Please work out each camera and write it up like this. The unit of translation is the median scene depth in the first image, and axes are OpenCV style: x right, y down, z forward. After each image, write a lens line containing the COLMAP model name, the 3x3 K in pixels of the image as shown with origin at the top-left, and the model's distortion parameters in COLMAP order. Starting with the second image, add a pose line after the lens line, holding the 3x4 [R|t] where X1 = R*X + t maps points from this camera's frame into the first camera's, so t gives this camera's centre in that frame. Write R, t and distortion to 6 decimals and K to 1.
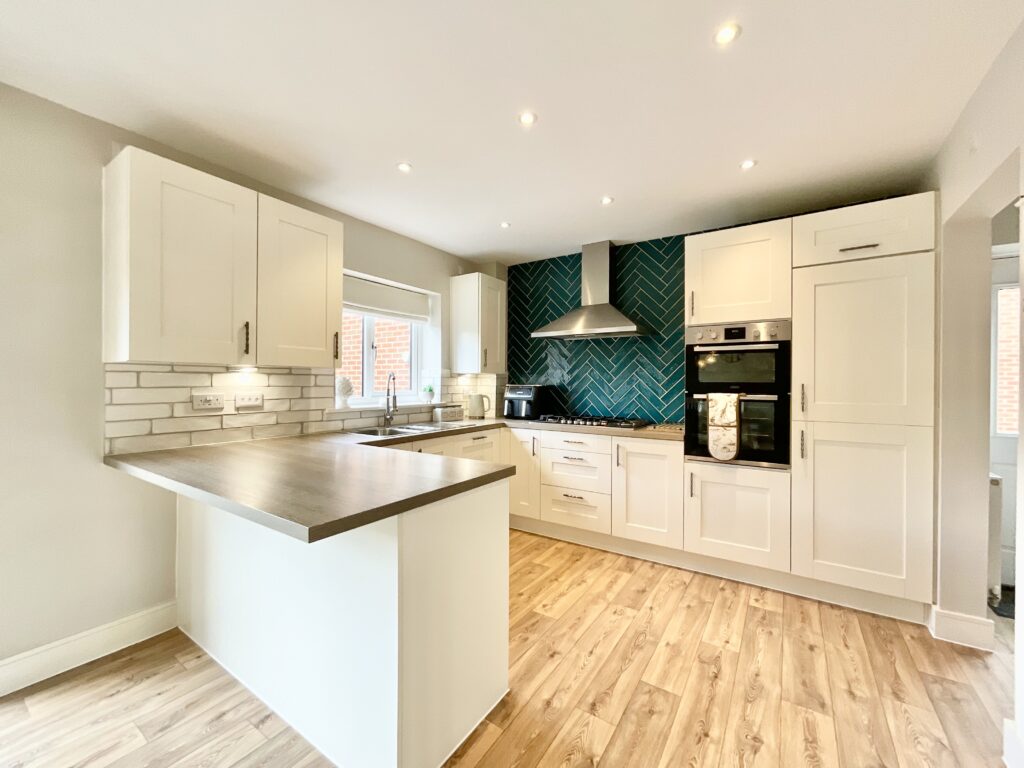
lens RADIAL K [[414.1, 0, 510.4], [0, 414.1, 382.4], [0, 0, 1]] dist [-0.002625, -0.000318]
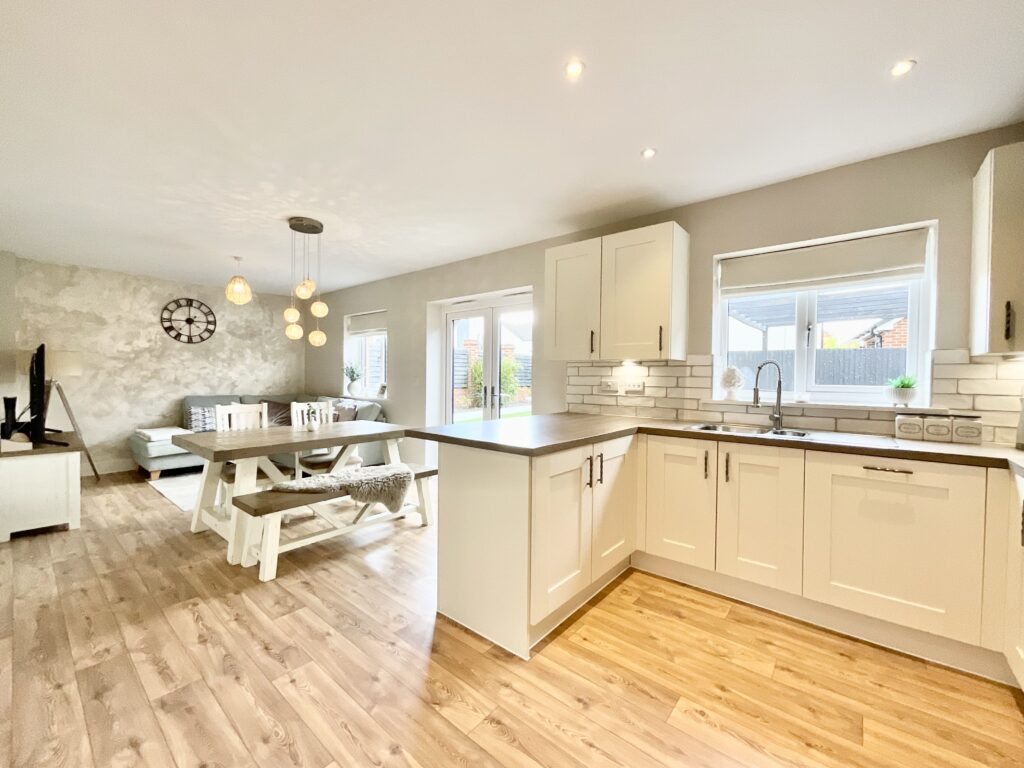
lens RADIAL K [[414.1, 0, 509.9], [0, 414.1, 381.9], [0, 0, 1]] dist [-0.002625, -0.000318]
pose [[-0.105768, 0.007904, -0.994359, 0.665794], [-0.010282, 0.999906, 0.009041, 0.018979], [0.994338, 0.011180, -0.105677, 0.680282]]
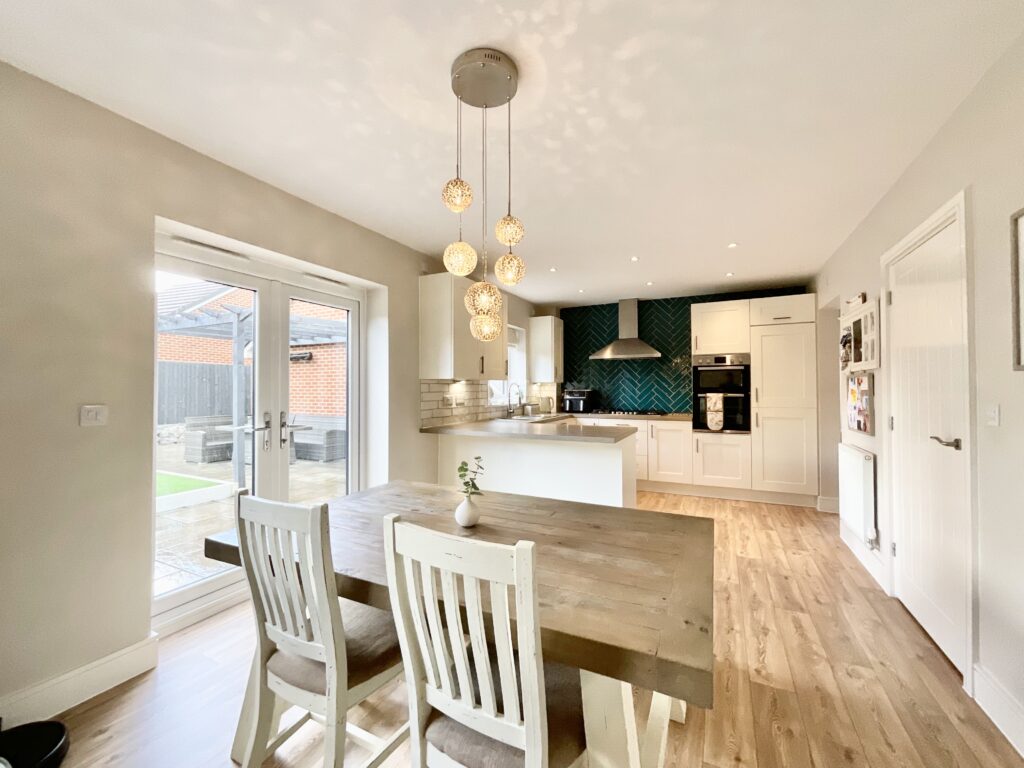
lens RADIAL K [[414.1, 0, 512.1], [0, 414.1, 382.0], [0, 0, 1]] dist [-0.002625, -0.000318]
pose [[0.992262, -0.005358, 0.124043, -0.577322], [0.007400, 0.999844, -0.016009, -0.000506], [-0.123938, 0.016803, 0.992148, -0.671221]]
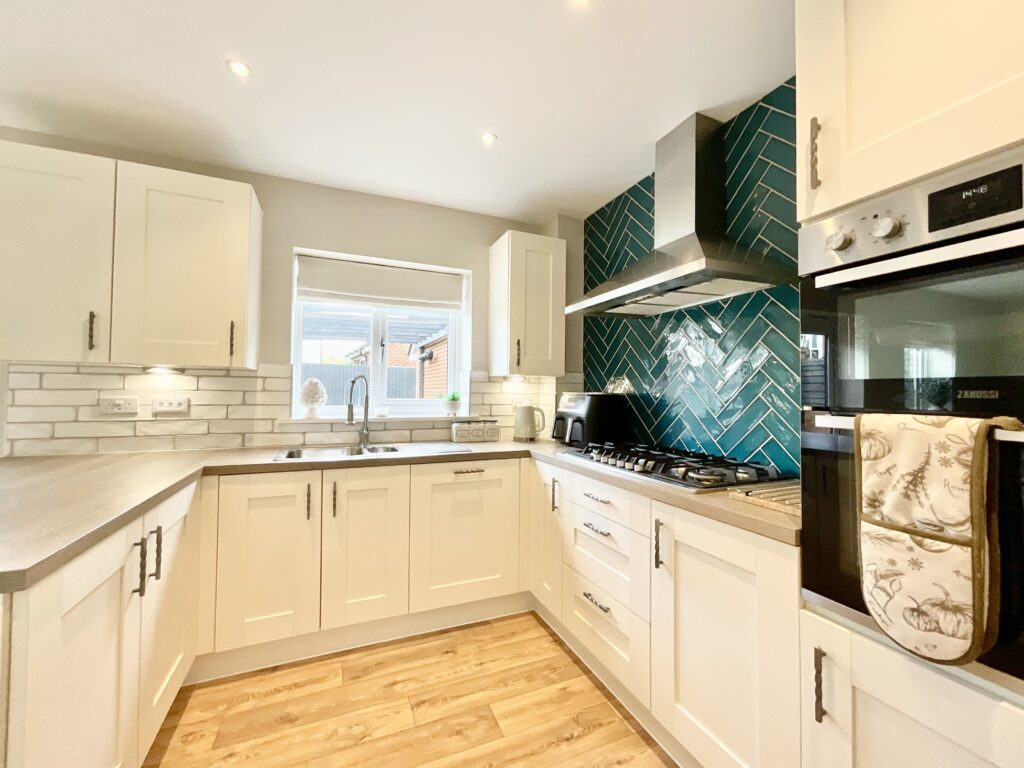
lens RADIAL K [[414.1, 0, 512.9], [0, 414.1, 382.6], [0, 0, 1]] dist [-0.002625, -0.000318]
pose [[0.840321, -0.009773, -0.542002, 0.427312], [-0.005661, 0.999625, -0.026801, 0.012833], [0.542060, 0.025590, 0.839950, 0.596095]]
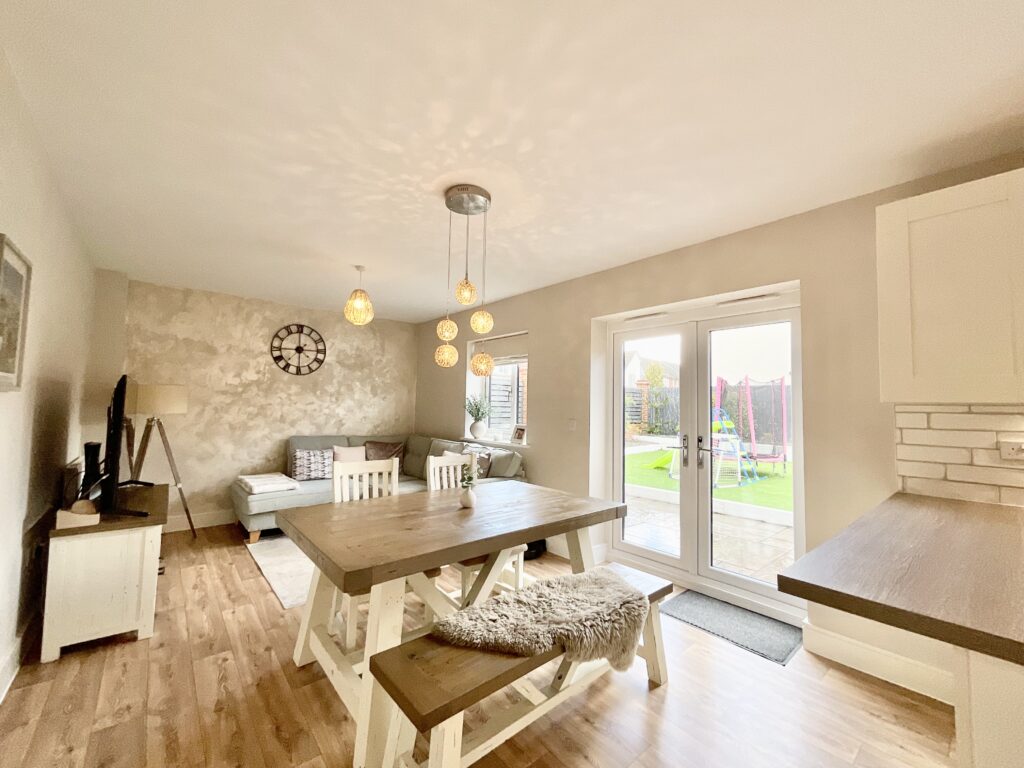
lens RADIAL K [[414.1, 0, 508.0], [0, 414.1, 382.9], [0, 0, 1]] dist [-0.002625, -0.000318]
pose [[-0.278483, -0.066966, -0.958104, 0.242428], [-0.021036, 0.997752, -0.063623, -0.009683], [0.960211, 0.002437, -0.279266, 0.239950]]
